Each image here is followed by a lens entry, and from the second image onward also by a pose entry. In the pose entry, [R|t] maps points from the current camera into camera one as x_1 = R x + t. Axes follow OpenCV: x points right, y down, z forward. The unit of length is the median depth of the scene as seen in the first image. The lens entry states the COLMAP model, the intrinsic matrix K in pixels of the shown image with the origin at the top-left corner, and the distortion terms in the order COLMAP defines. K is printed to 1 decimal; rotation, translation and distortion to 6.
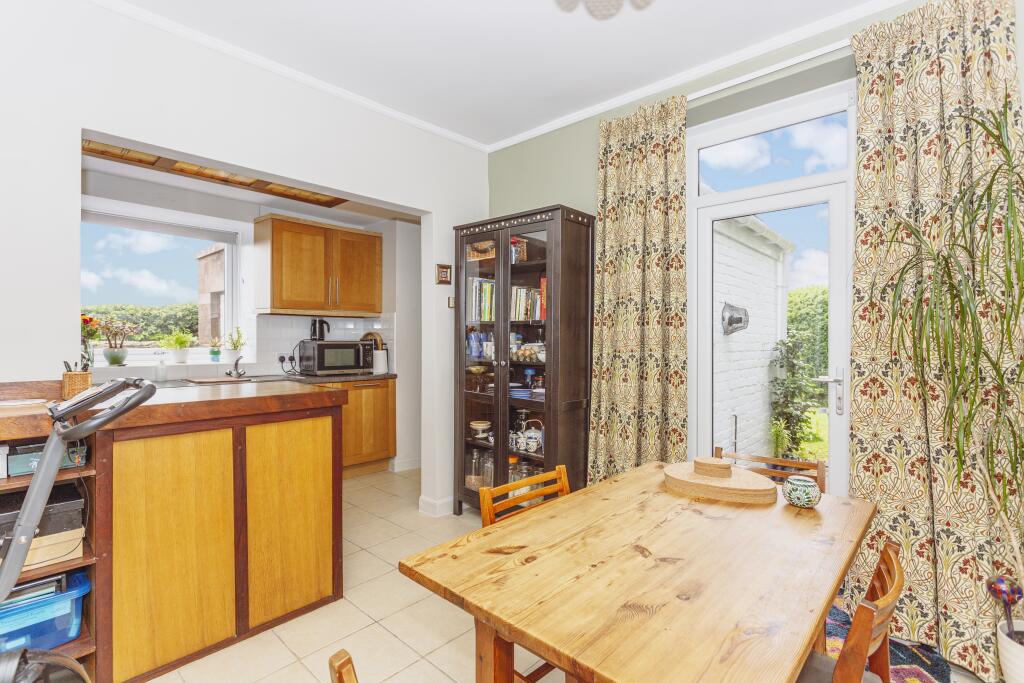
lens RADIAL K [[486.6, 0, 511.6], [0, 486.6, 340.0], [0, 0, 1]] dist [-0.002944, 0.000278]
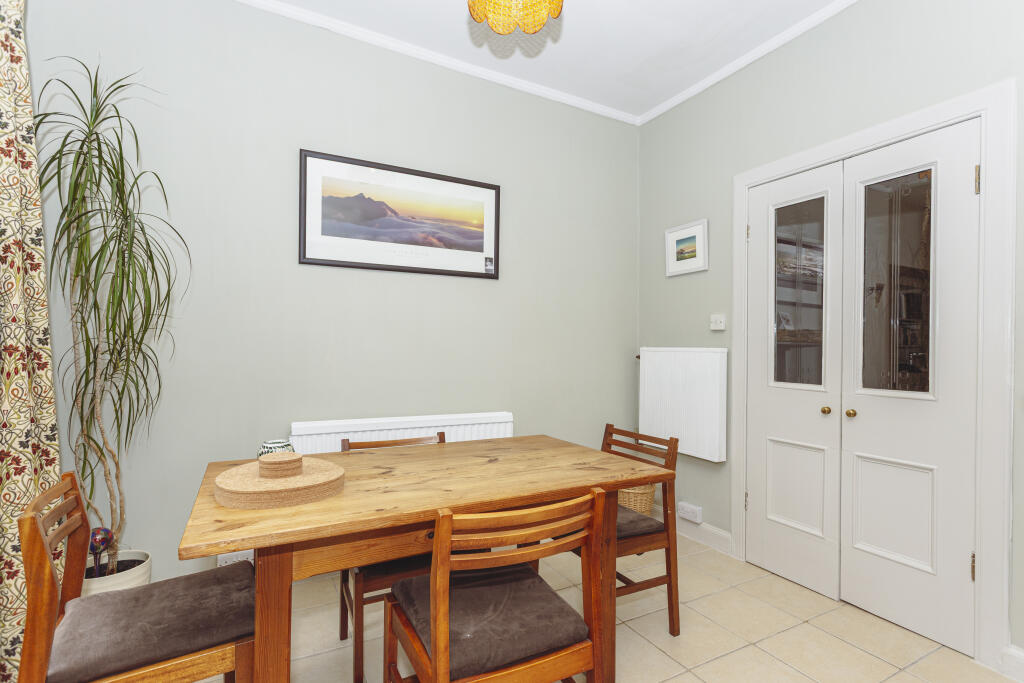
lens RADIAL K [[486.6, 0, 512.5], [0, 486.6, 343.3], [0, 0, 1]] dist [-0.002944, 0.000278]
pose [[-0.943222, -0.007668, 0.332074, -0.188341], [-0.010535, 0.999921, -0.006836, 0.087973], [-0.331995, -0.009946, -0.943229, 1.825476]]
